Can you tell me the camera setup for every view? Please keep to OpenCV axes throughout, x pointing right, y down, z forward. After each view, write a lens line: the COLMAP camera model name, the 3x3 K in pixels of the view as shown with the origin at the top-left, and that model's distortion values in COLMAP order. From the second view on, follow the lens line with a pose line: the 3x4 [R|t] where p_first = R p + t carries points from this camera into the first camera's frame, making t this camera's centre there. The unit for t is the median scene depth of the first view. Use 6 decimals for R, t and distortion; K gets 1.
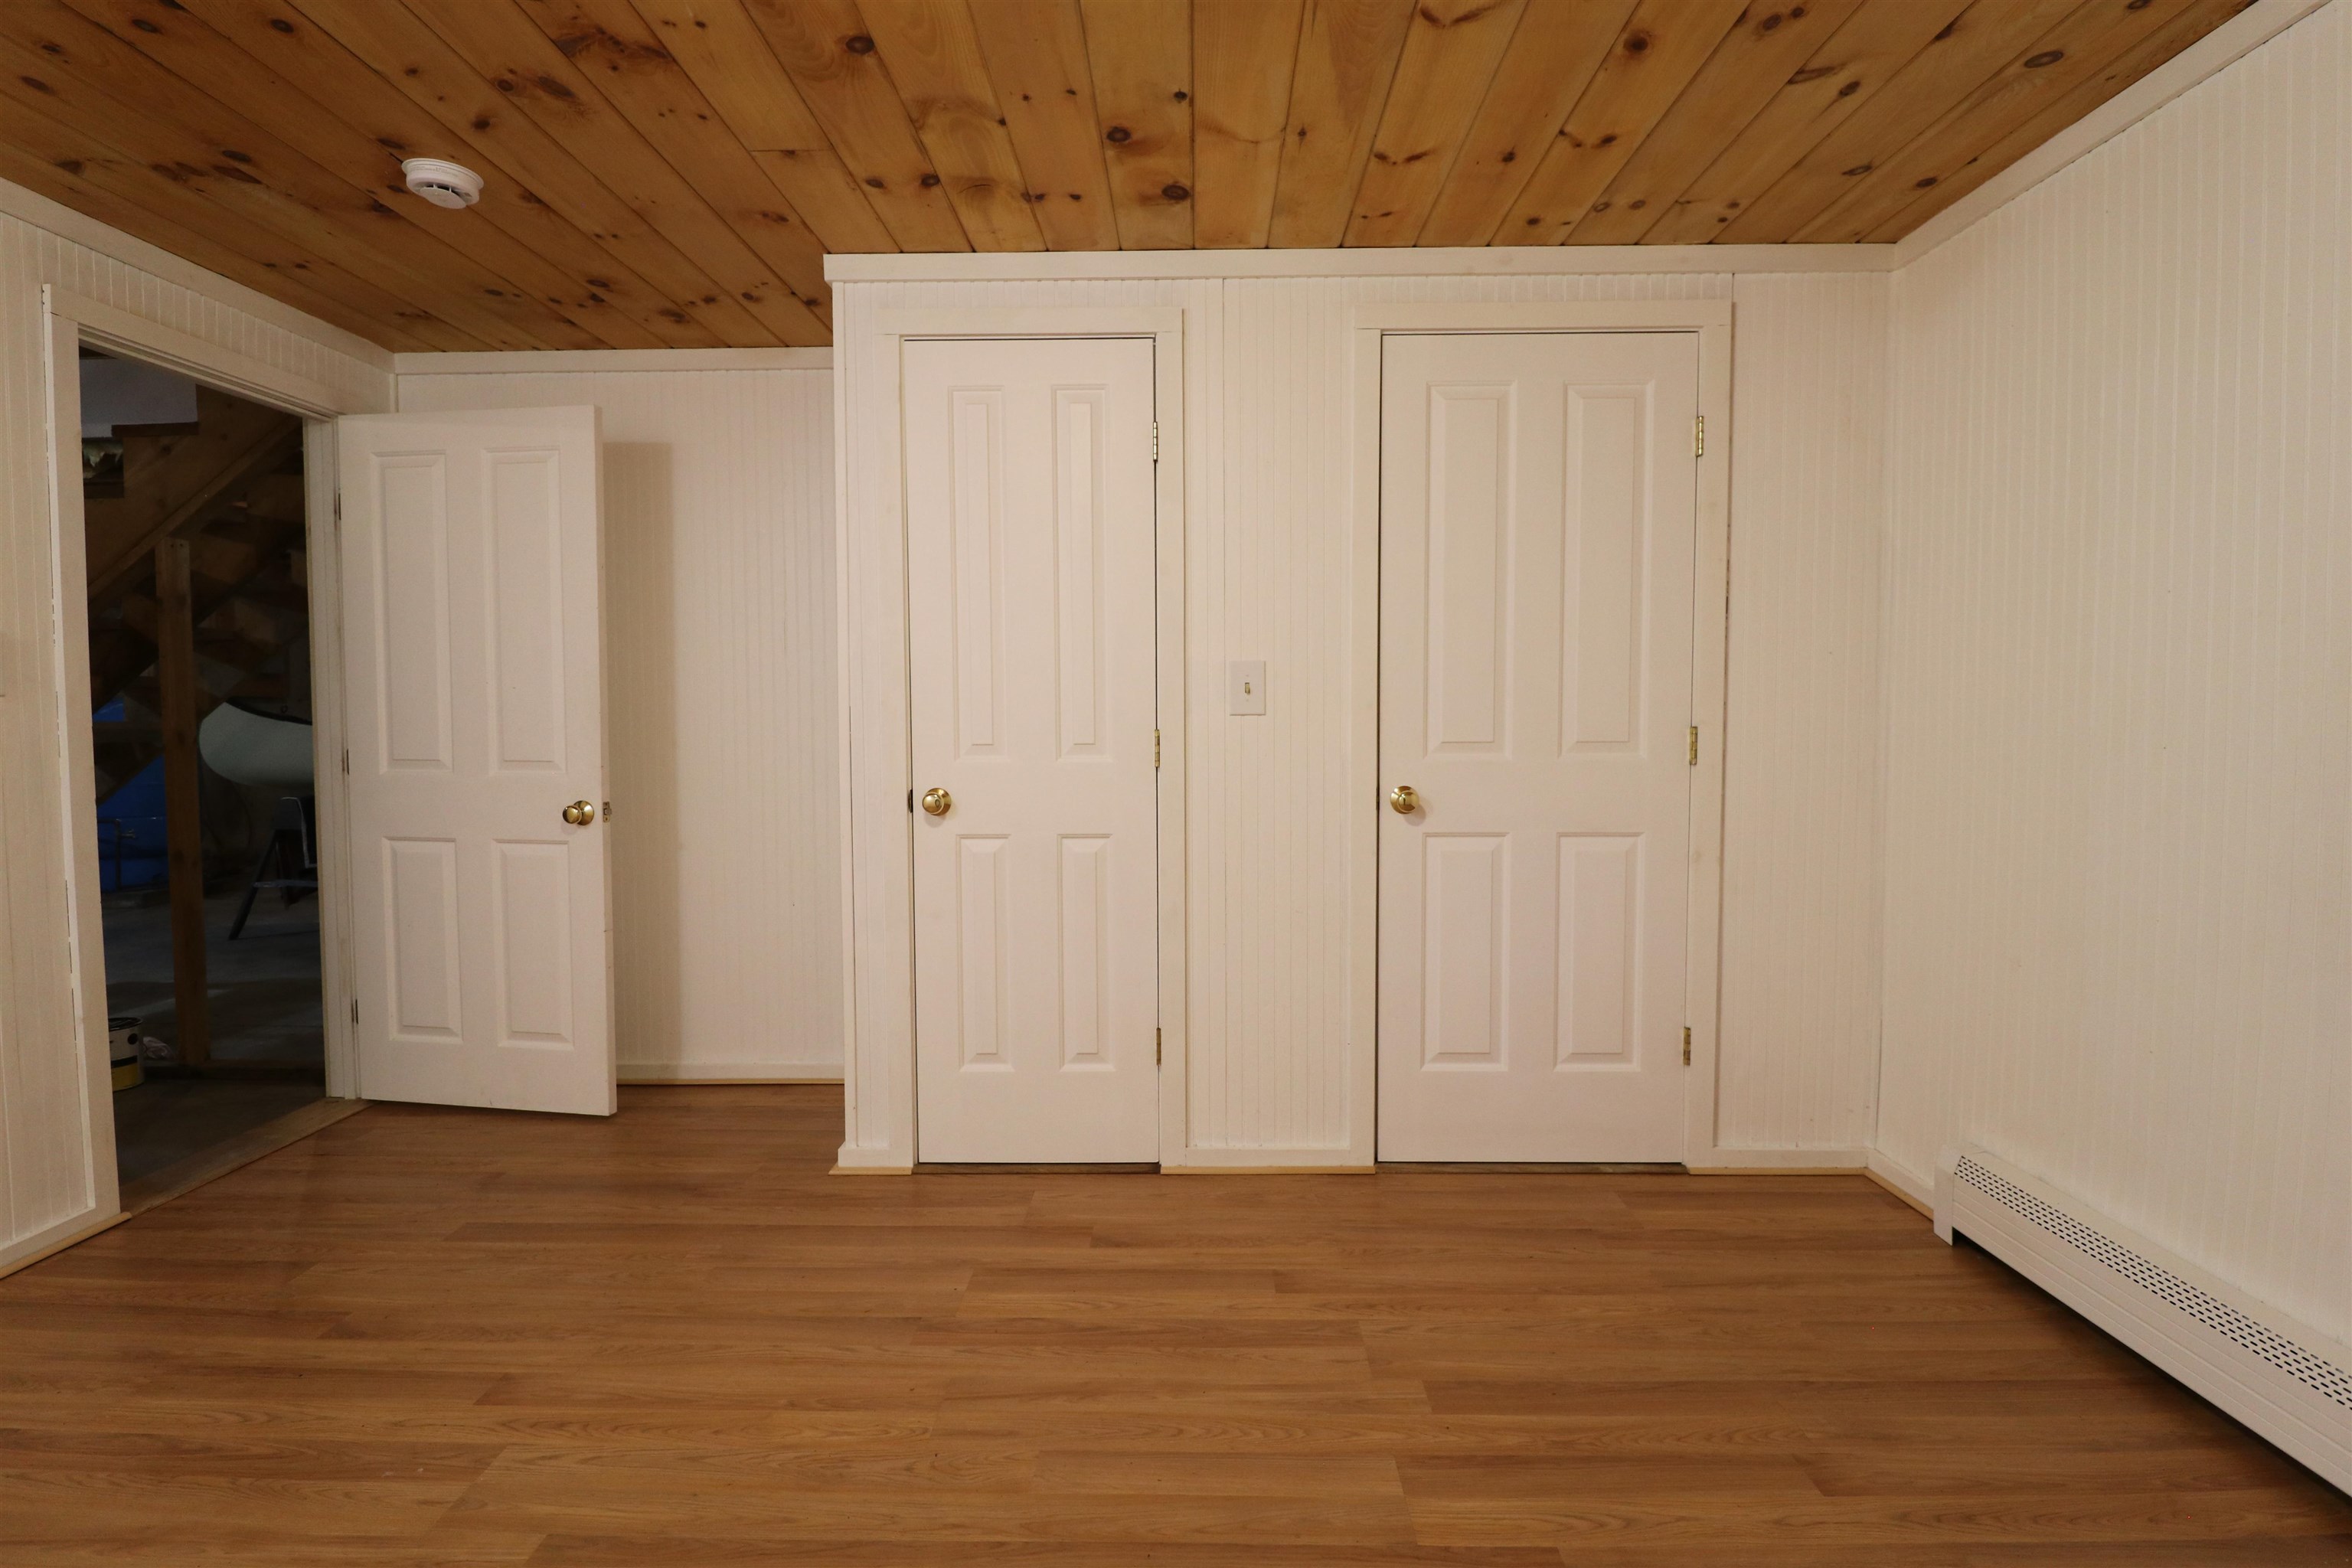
lens RADIAL K [[1131.7, 0, 1176.0], [0, 1131.7, 784.0], [0, 0, 1]] dist [-0.020301, 0.000041]
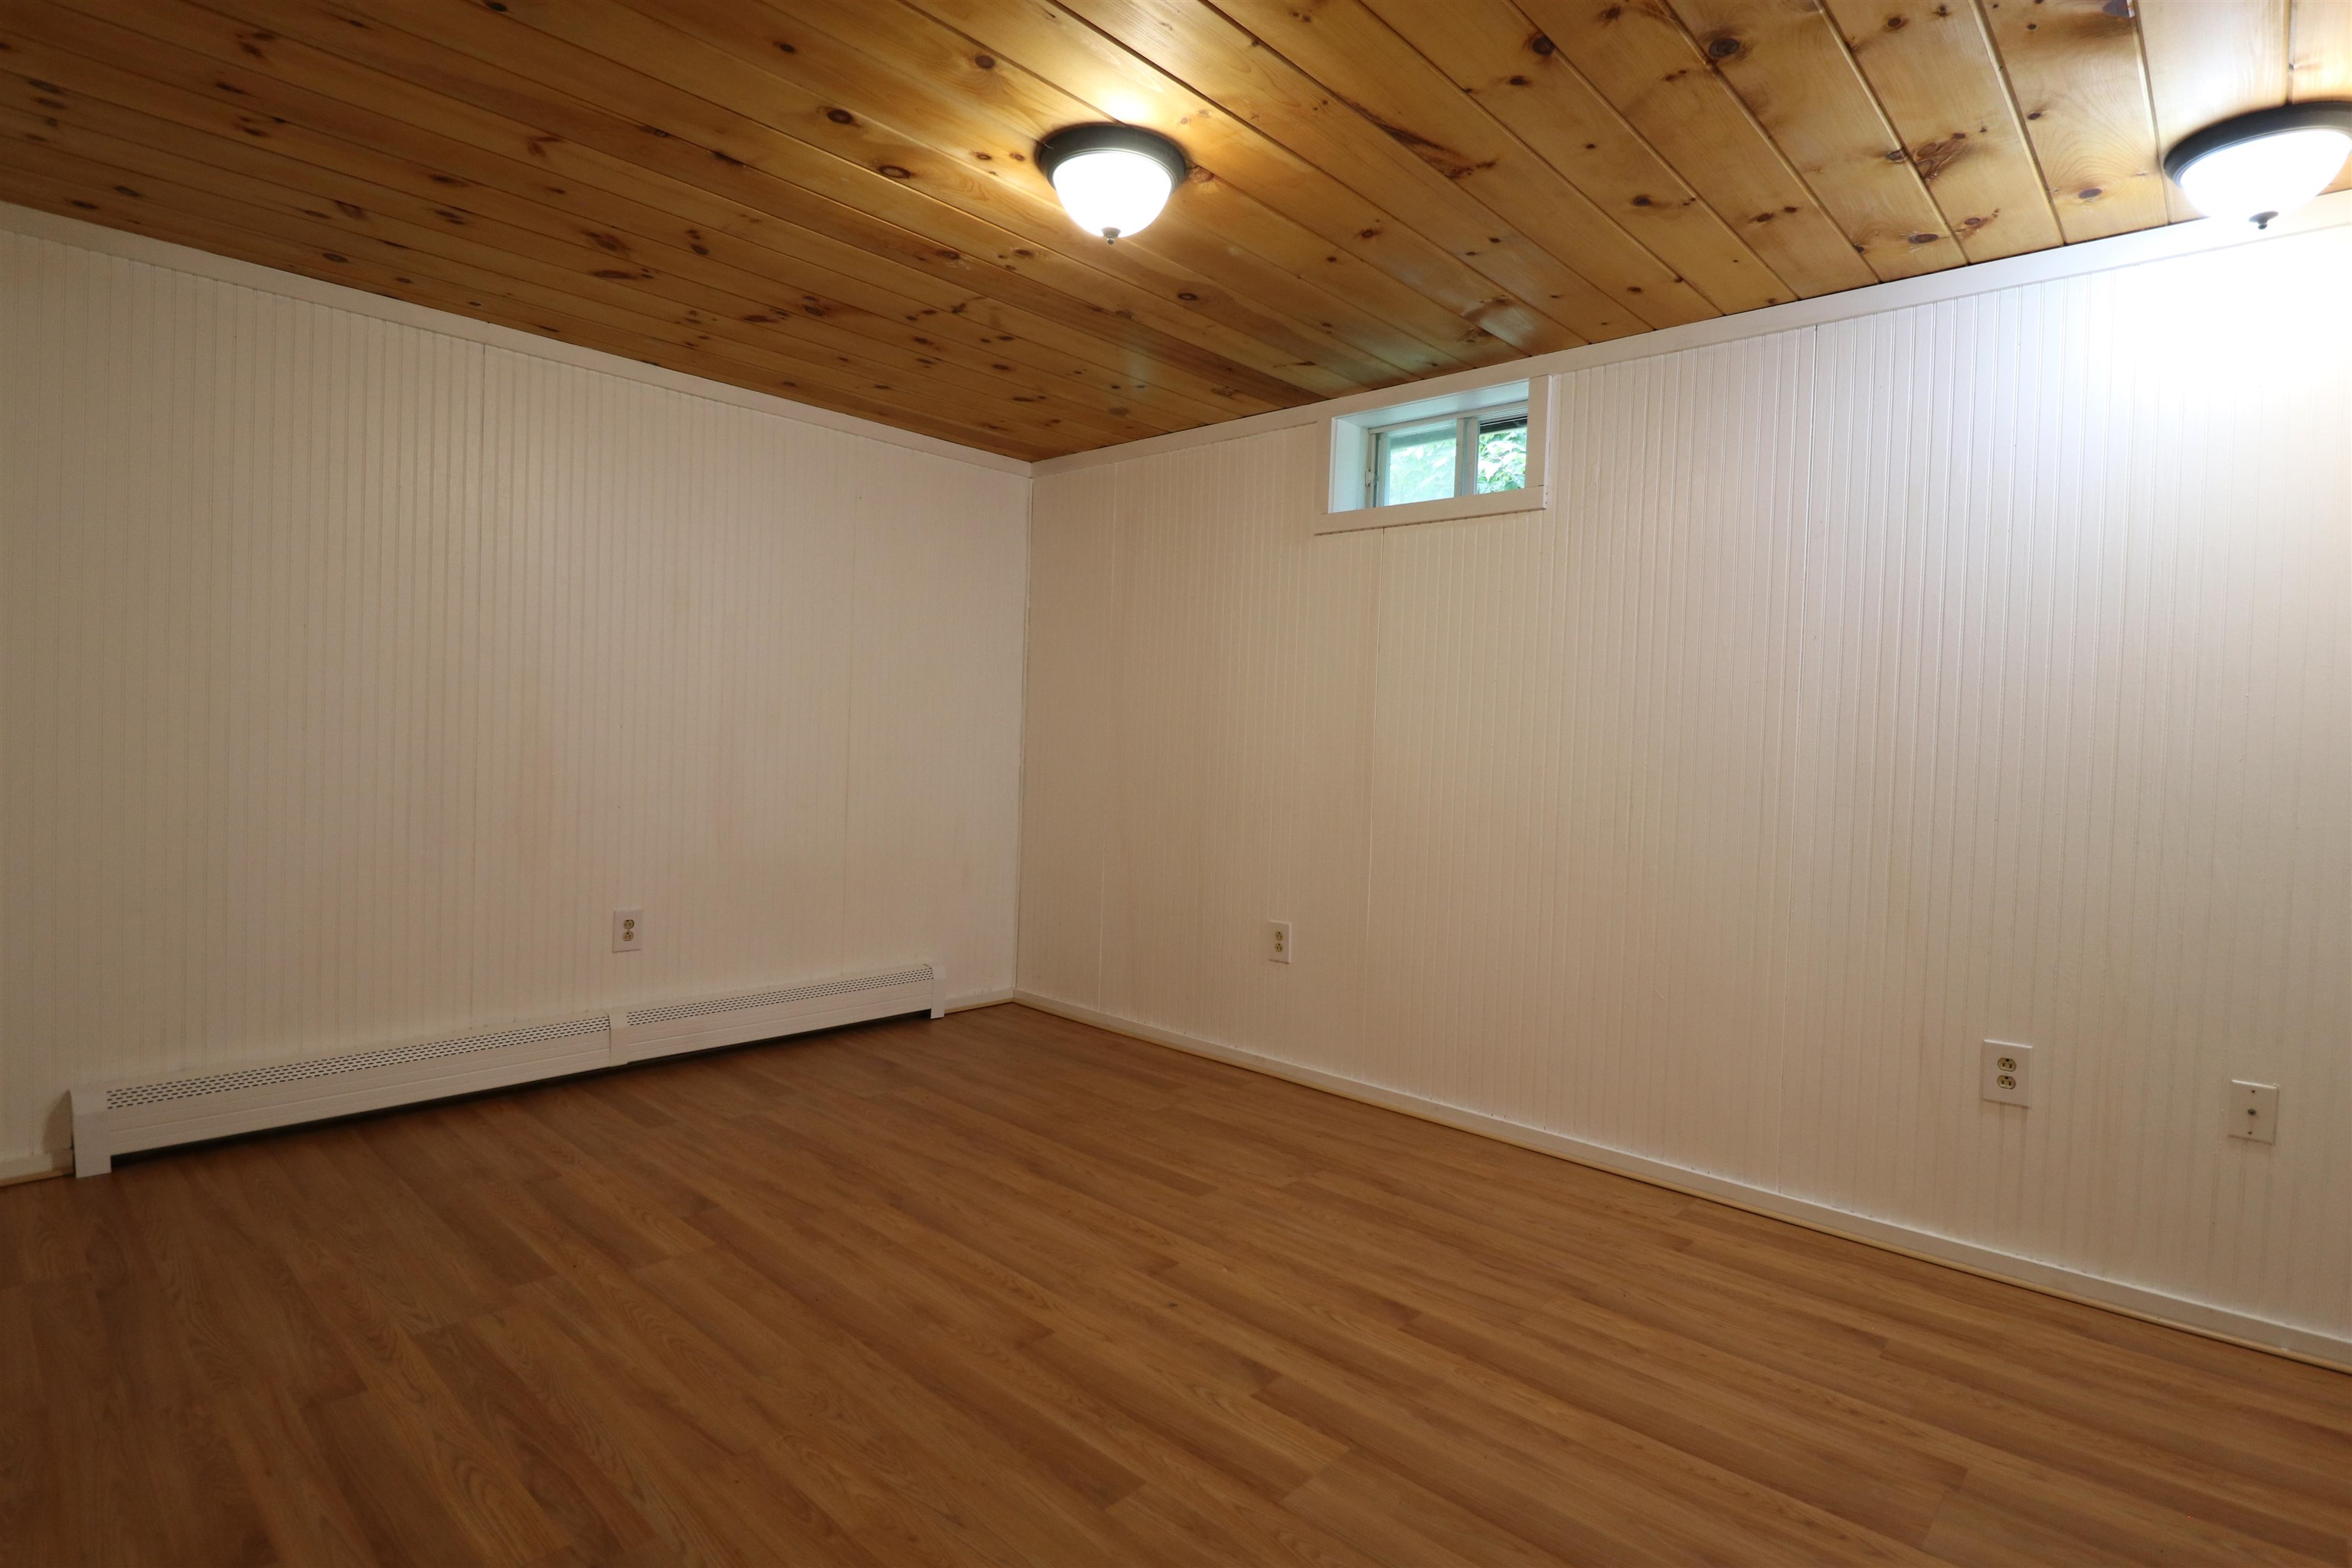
lens RADIAL K [[1131.7, 0, 1176.0], [0, 1131.7, 784.0], [0, 0, 1]] dist [-0.020301, 0.000041]
pose [[-0.740856, -0.054482, 0.669451, -1.074637], [0.006979, 0.996026, 0.088784, -0.086958], [-0.671628, 0.070448, -0.737532, 1.408338]]
